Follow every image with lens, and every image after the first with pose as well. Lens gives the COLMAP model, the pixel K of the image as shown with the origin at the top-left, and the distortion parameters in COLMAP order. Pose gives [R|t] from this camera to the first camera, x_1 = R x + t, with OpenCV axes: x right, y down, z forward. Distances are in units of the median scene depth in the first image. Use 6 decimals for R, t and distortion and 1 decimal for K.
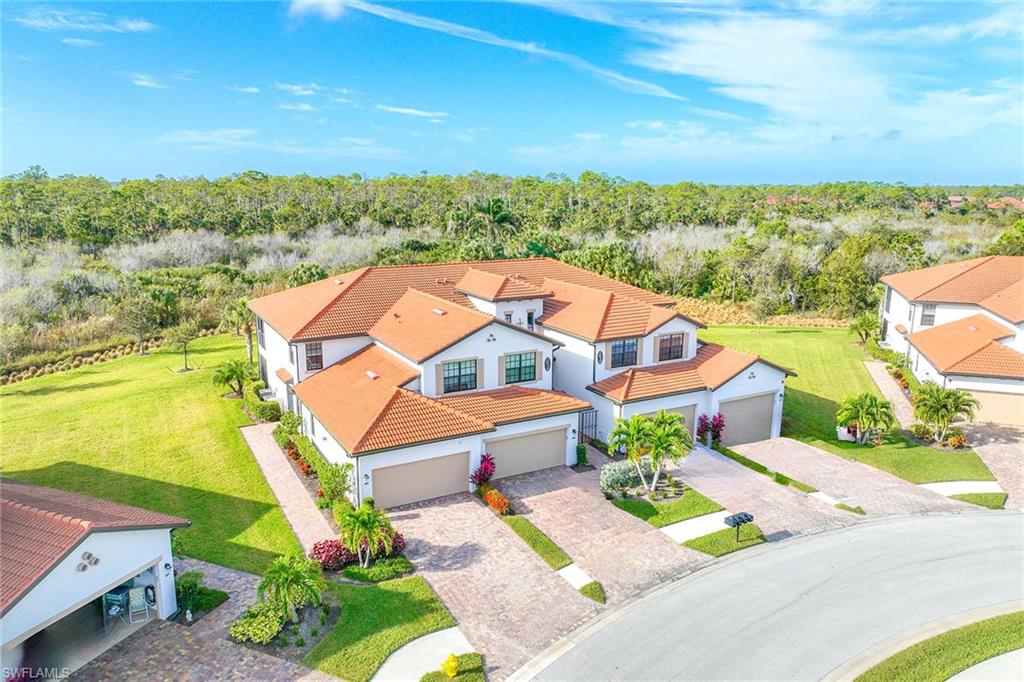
lens RADIAL K [[718.3, 0, 508.3], [0, 718.3, 339.5], [0, 0, 1]] dist [-0.004338, 0.021601]
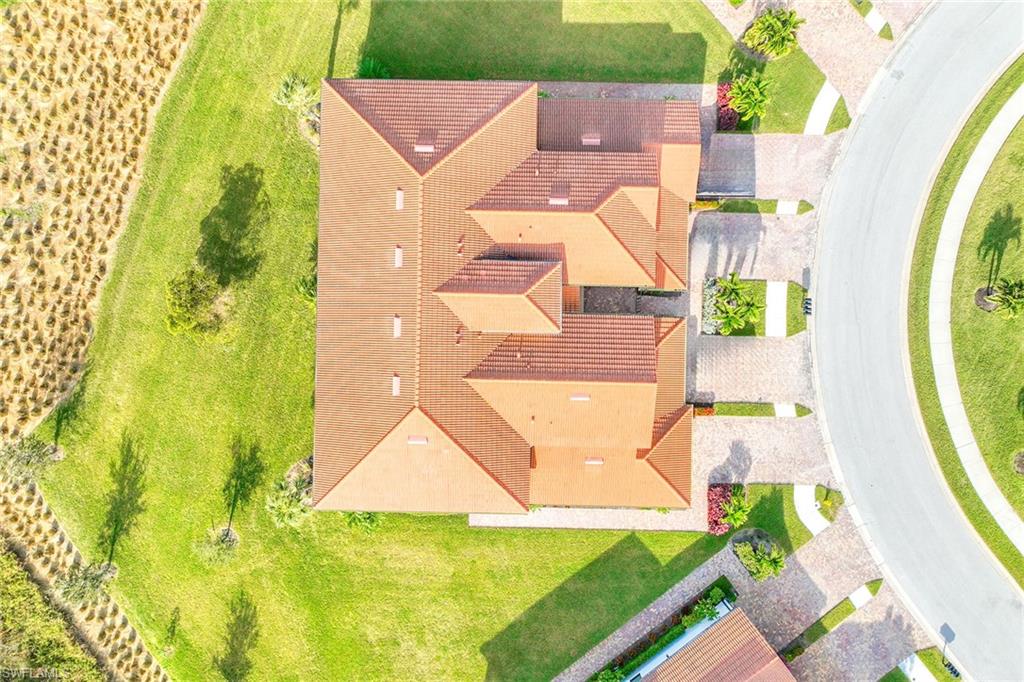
lens RADIAL K [[718.3, 0, 508.3], [0, 718.3, 339.5], [0, 0, 1]] dist [-0.004338, 0.021601]
pose [[0.505721, -0.862660, 0.007988, -0.118040], [0.190946, 0.120959, 0.974119, -1.534622], [-0.841300, -0.491107, 0.225893, 1.177521]]
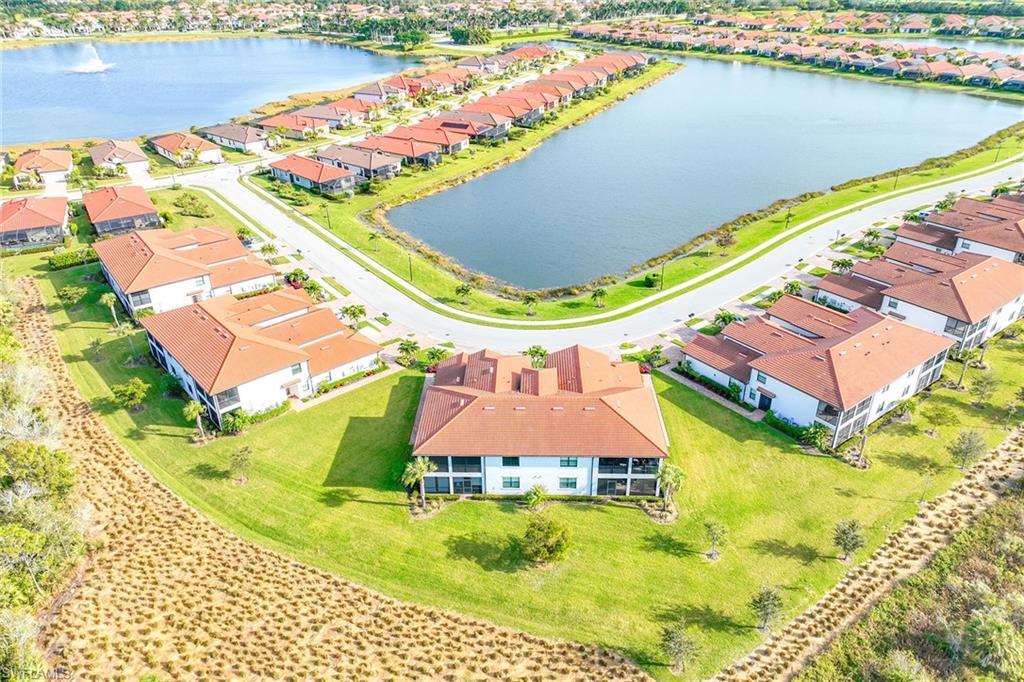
lens RADIAL K [[718.3, 0, 508.3], [0, 718.3, 339.5], [0, 0, 1]] dist [-0.004338, 0.021601]
pose [[-0.857977, -0.227889, 0.460371, -1.220490], [0.131535, 0.768866, 0.625734, -2.075357], [-0.496562, 0.597421, -0.629694, 3.343567]]
